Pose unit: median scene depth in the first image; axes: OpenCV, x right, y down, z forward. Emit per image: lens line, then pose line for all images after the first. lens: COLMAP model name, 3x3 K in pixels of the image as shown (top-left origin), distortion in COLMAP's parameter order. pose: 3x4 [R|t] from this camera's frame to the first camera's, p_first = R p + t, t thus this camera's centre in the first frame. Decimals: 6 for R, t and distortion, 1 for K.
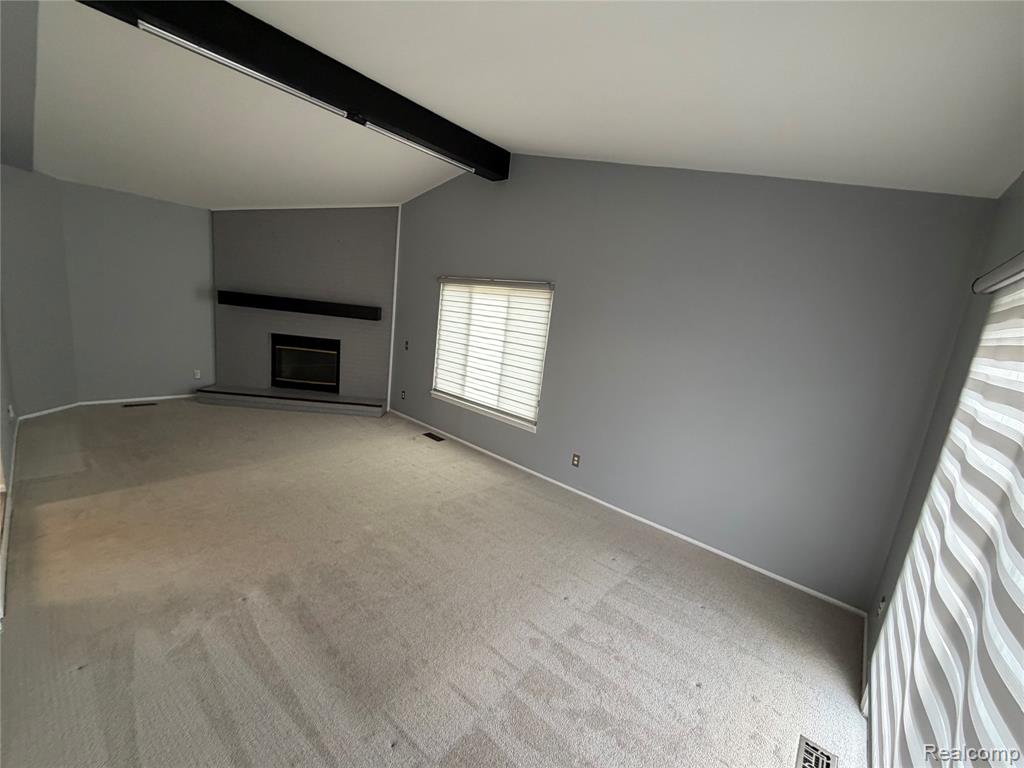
lens RADIAL K [[406.3, 0, 508.7], [0, 406.3, 385.0], [0, 0, 1]] dist [-0.000690, 0.000205]
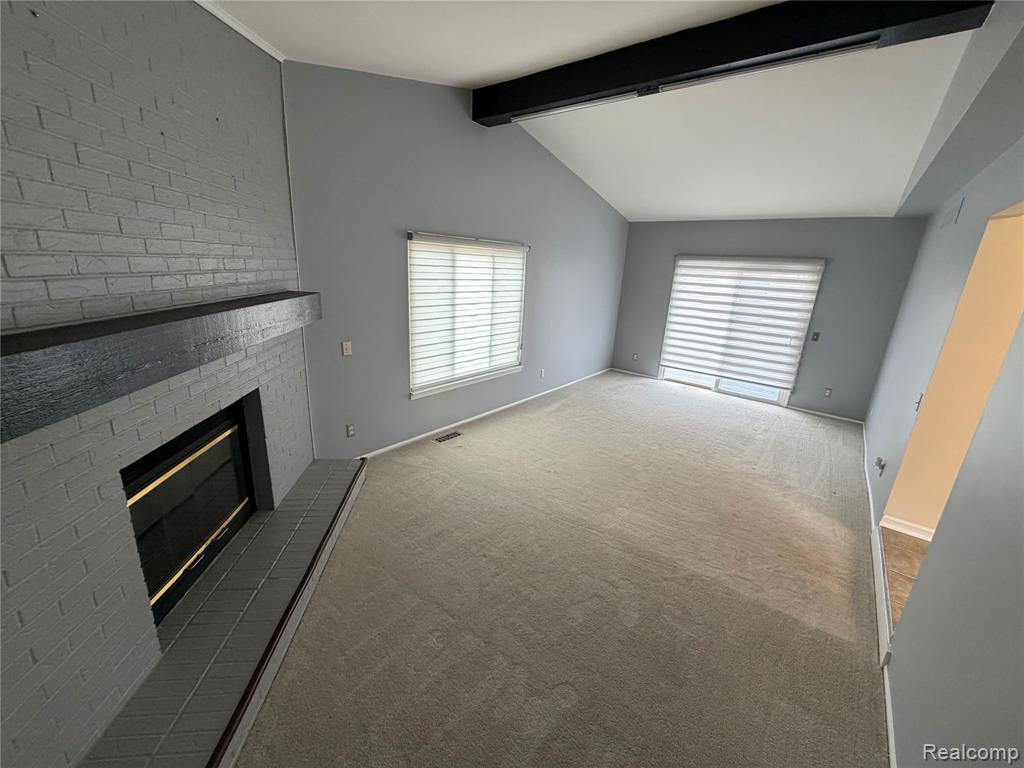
lens RADIAL K [[406.3, 0, 509.4], [0, 406.3, 381.7], [0, 0, 1]] dist [-0.000690, 0.000205]
pose [[-0.028049, -0.379985, 0.924567, -0.969552], [0.133307, 0.915248, 0.380199, -0.289620], [-0.990678, 0.133915, 0.024983, 0.903559]]
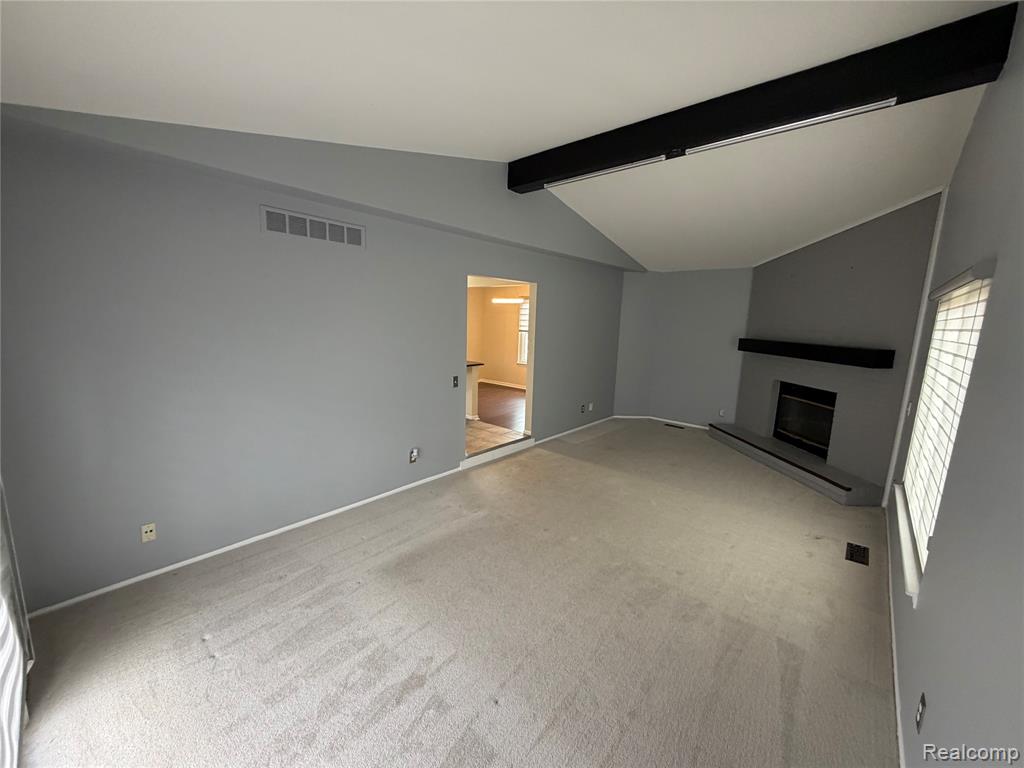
lens RADIAL K [[406.3, 0, 509.8], [0, 406.3, 387.5], [0, 0, 1]] dist [-0.000690, 0.000205]
pose [[-0.003123, 0.061517, -0.998101, 0.437604], [-0.216669, 0.974354, 0.060731, -0.040706], [0.976240, 0.216447, 0.010285, 0.466500]]
